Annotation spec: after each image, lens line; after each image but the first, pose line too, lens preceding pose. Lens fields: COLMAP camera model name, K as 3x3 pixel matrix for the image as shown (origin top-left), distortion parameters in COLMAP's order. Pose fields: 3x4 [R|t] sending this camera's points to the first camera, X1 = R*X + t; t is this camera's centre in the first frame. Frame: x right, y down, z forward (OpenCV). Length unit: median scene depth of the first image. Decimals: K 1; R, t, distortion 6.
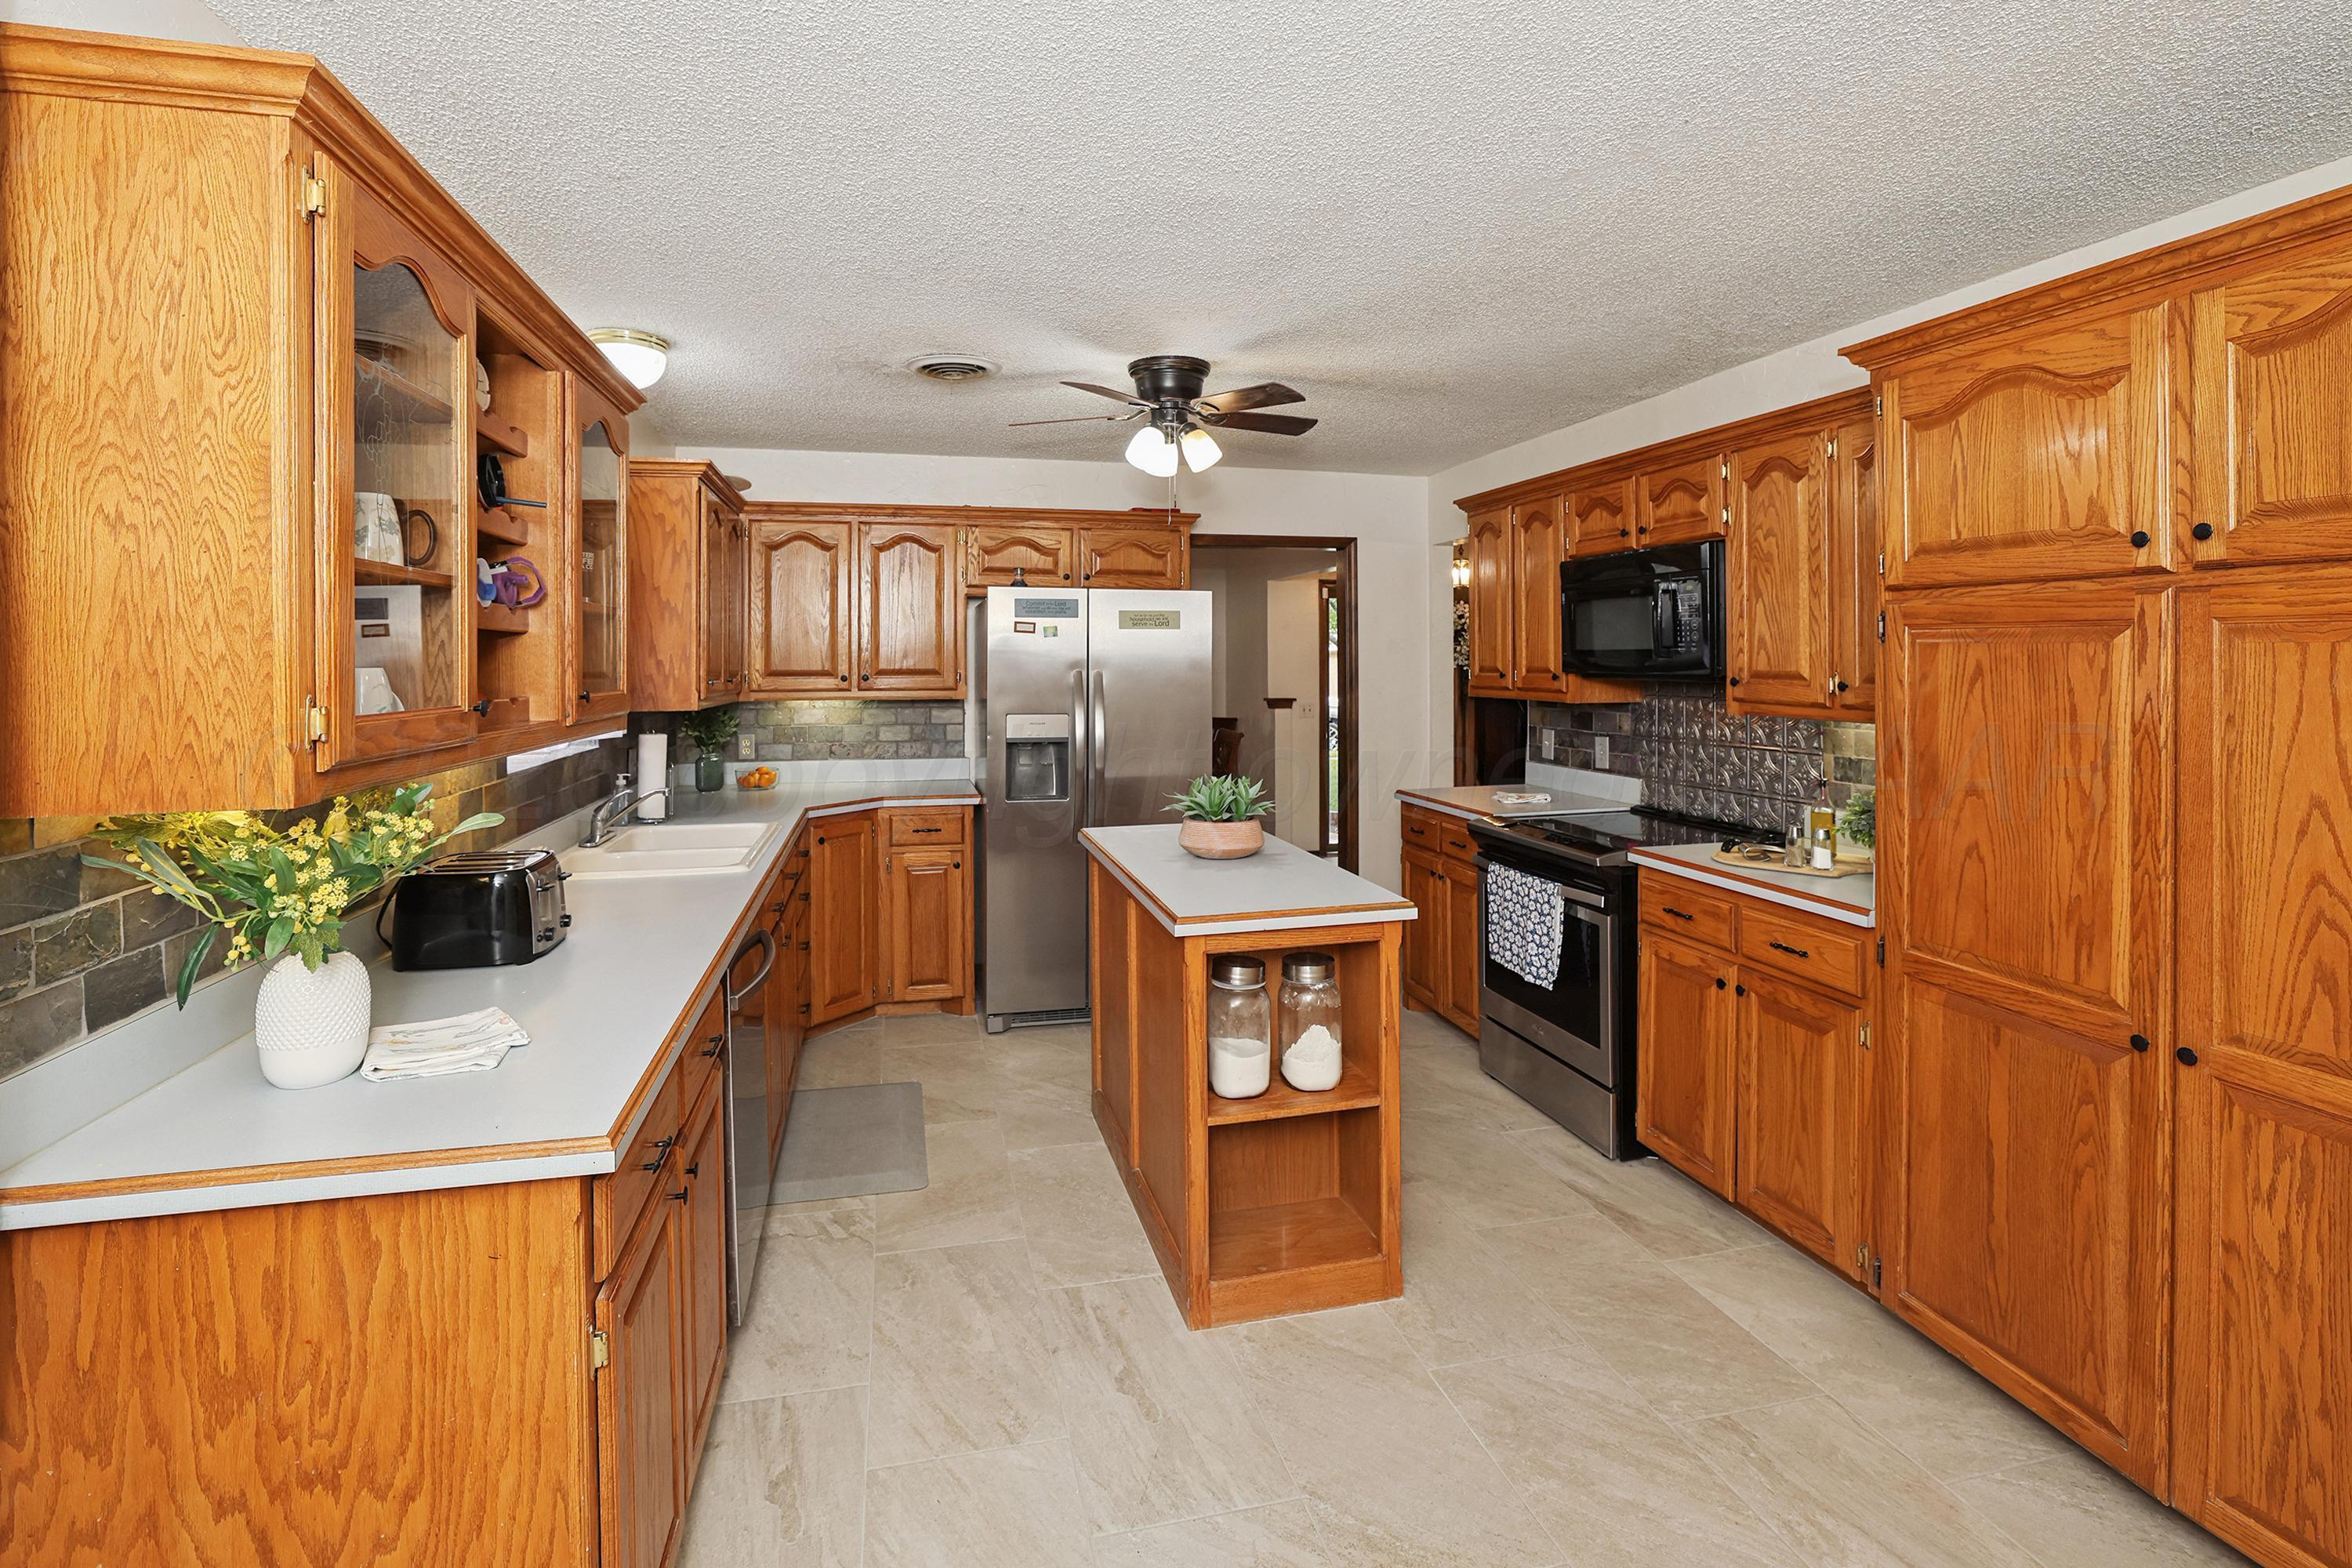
lens RADIAL K [[1066.0, 0, 1162.4], [0, 1066.0, 686.9], [0, 0, 1]] dist [-0.038099, 0.012718]
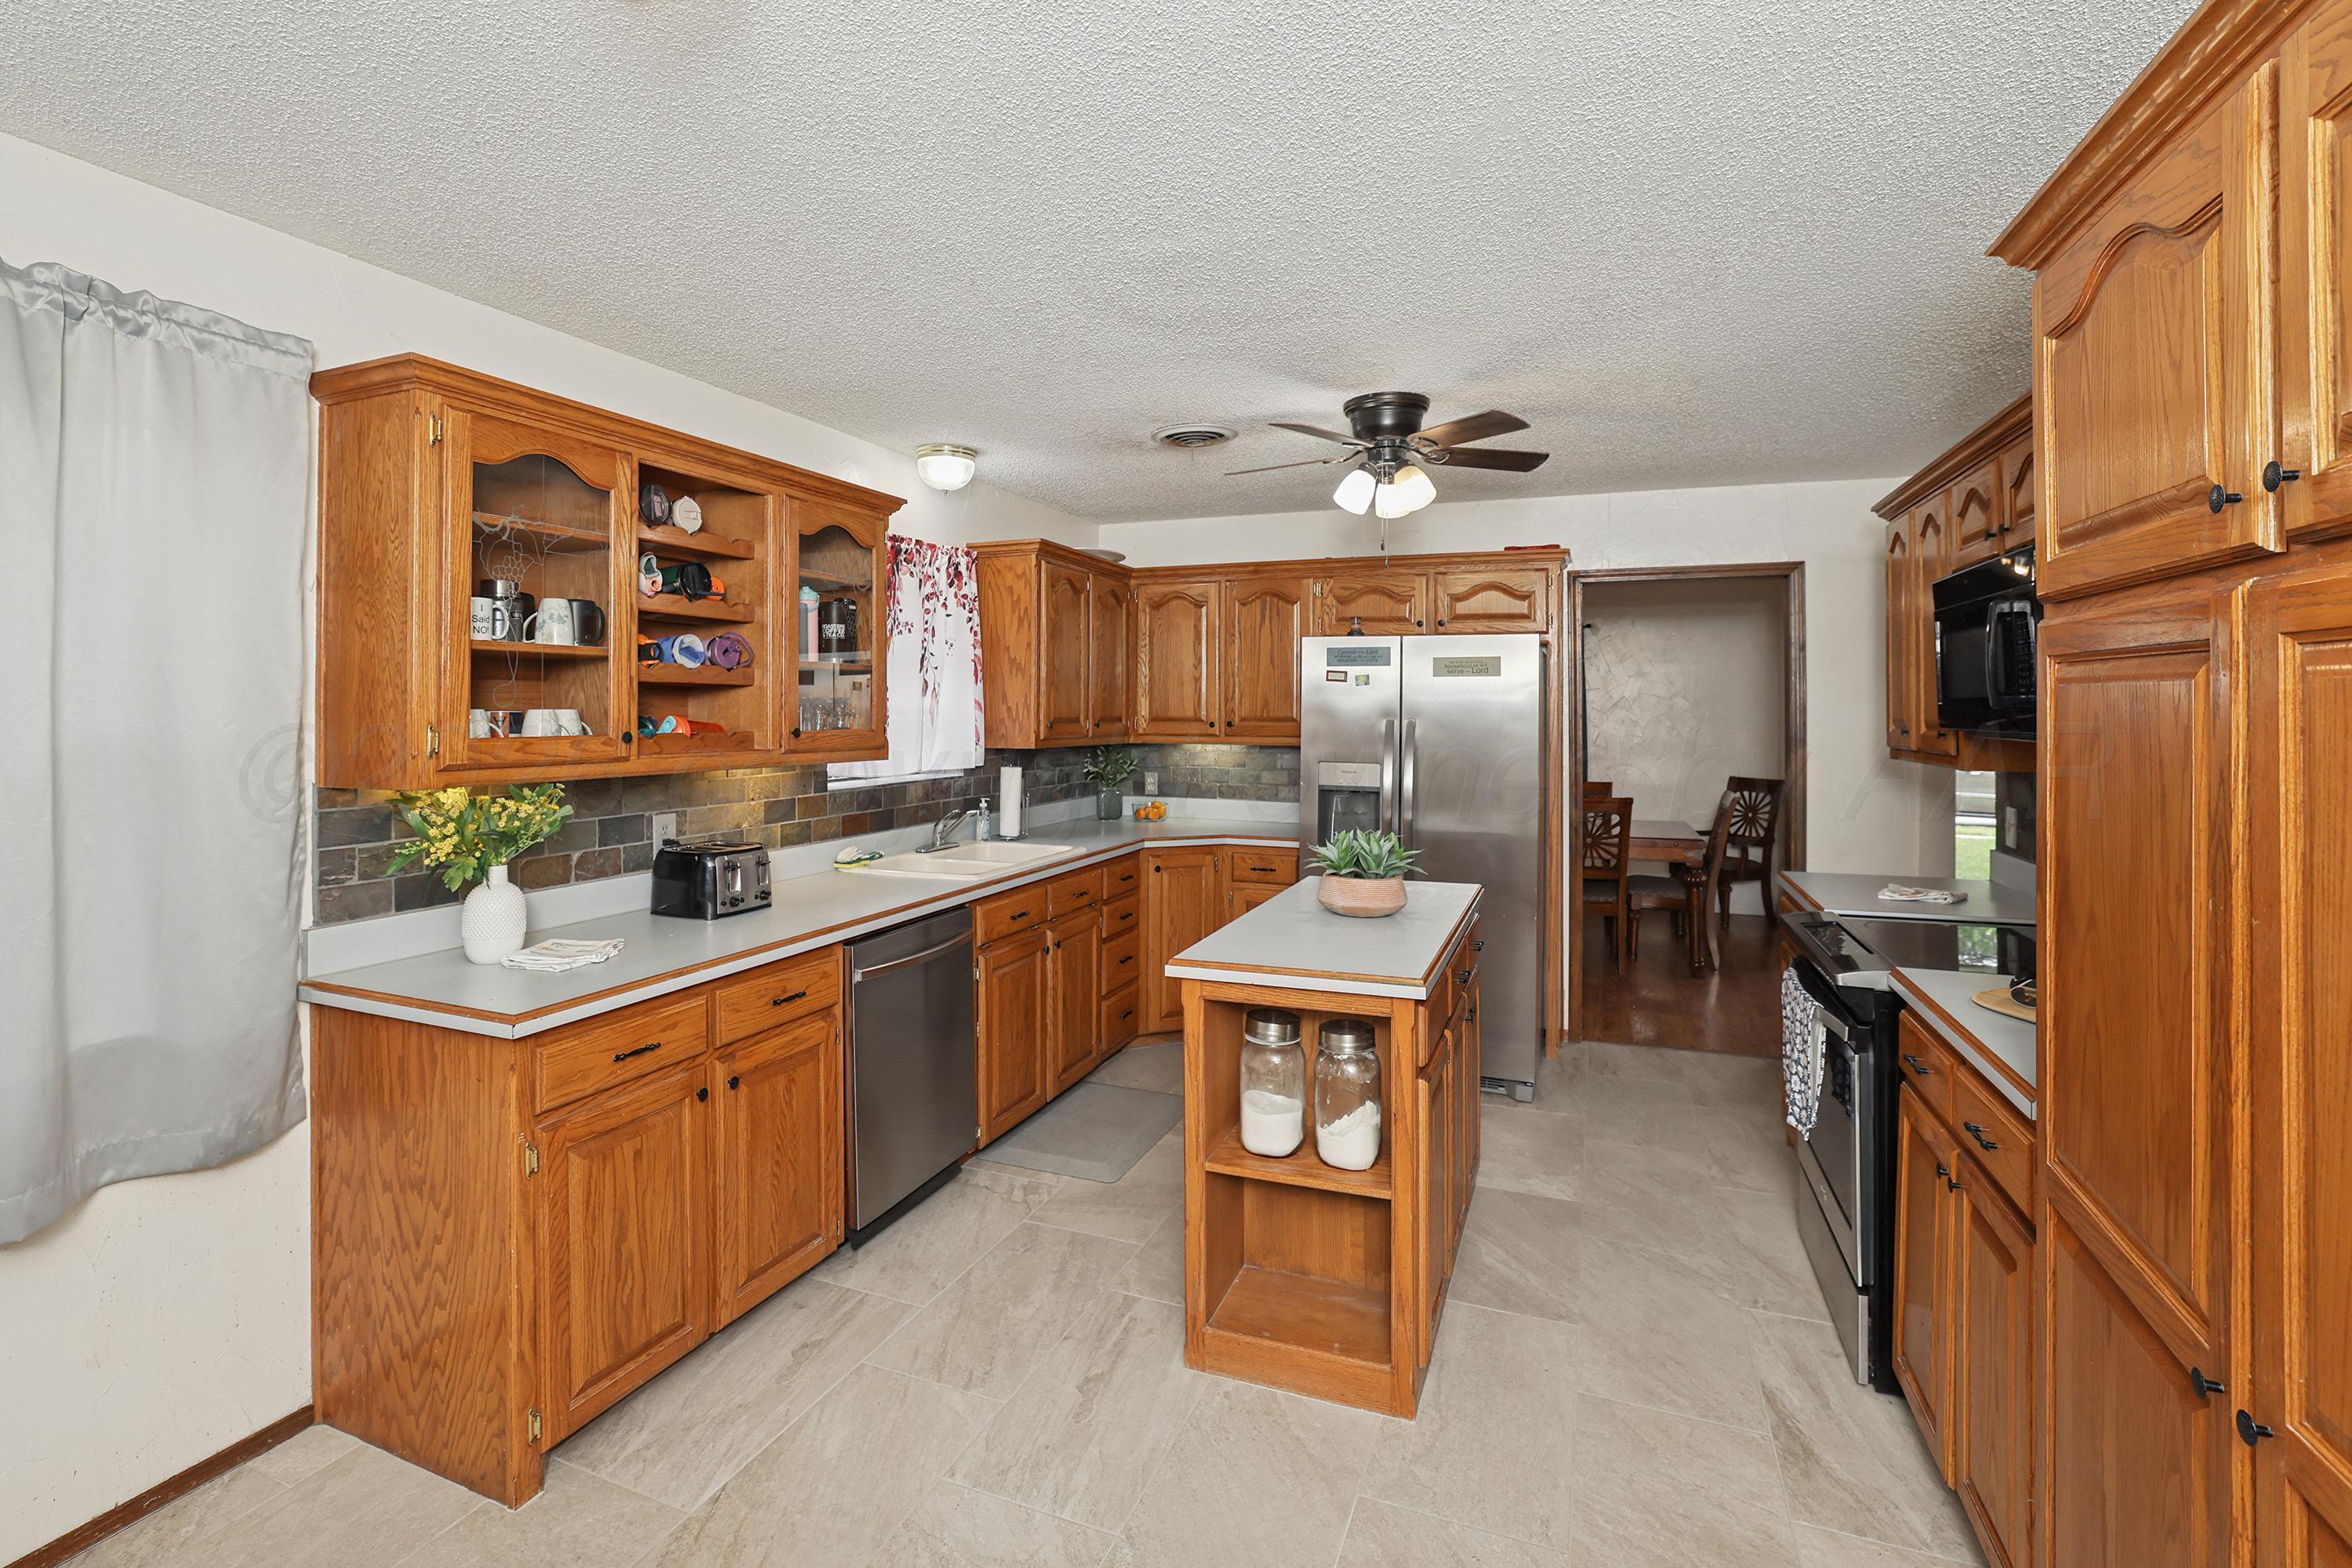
lens RADIAL K [[1067.2, 0, 1172.9], [0, 1067.2, 726.5], [0, 0, 1]] dist [-0.041149, 0.014836]
pose [[0.820065, 0.014635, -0.572084, 0.559425], [-0.019708, 0.999802, -0.002675, -0.004101], [0.571931, 0.013469, 0.820191, 0.142821]]
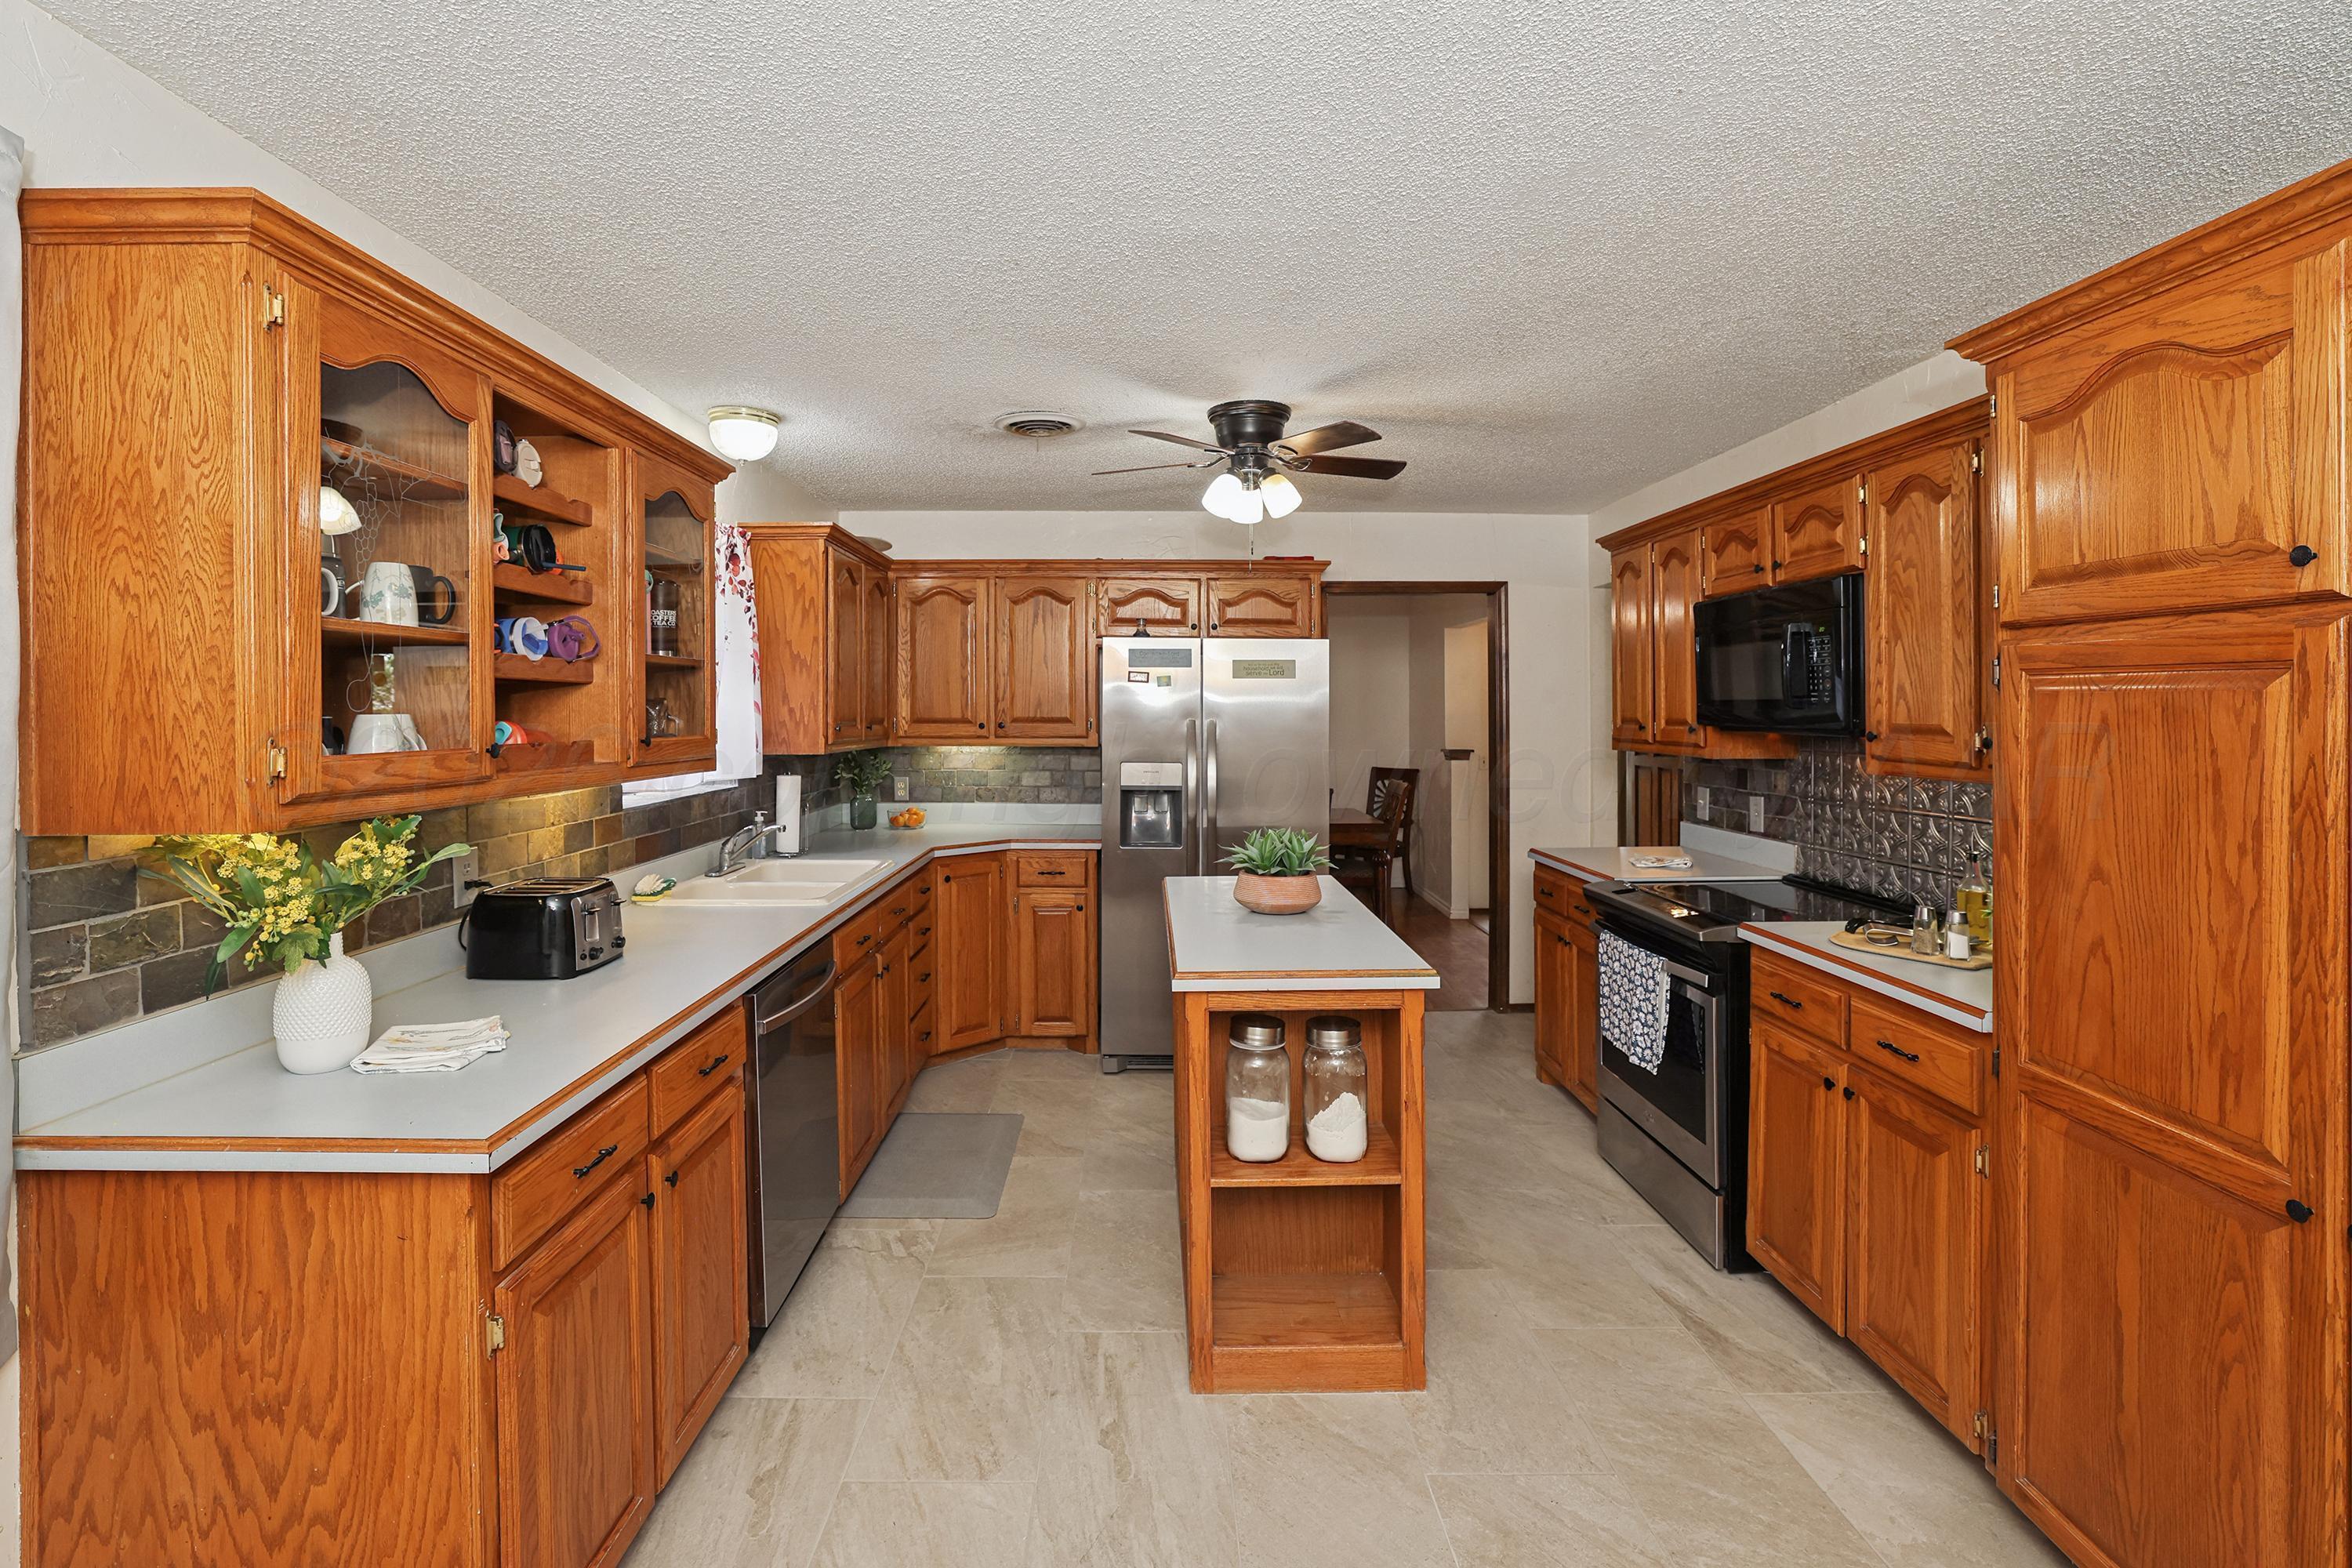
lens RADIAL K [[1045.4, 0, 1157.6], [0, 1045.4, 736.0], [0, 0, 1]] dist [-0.039330, 0.013398]
pose [[0.974333, 0.008594, -0.224946, 0.196191], [-0.008482, 0.999963, 0.001465, -0.001882], [0.224951, 0.000480, 0.974370, 0.054098]]
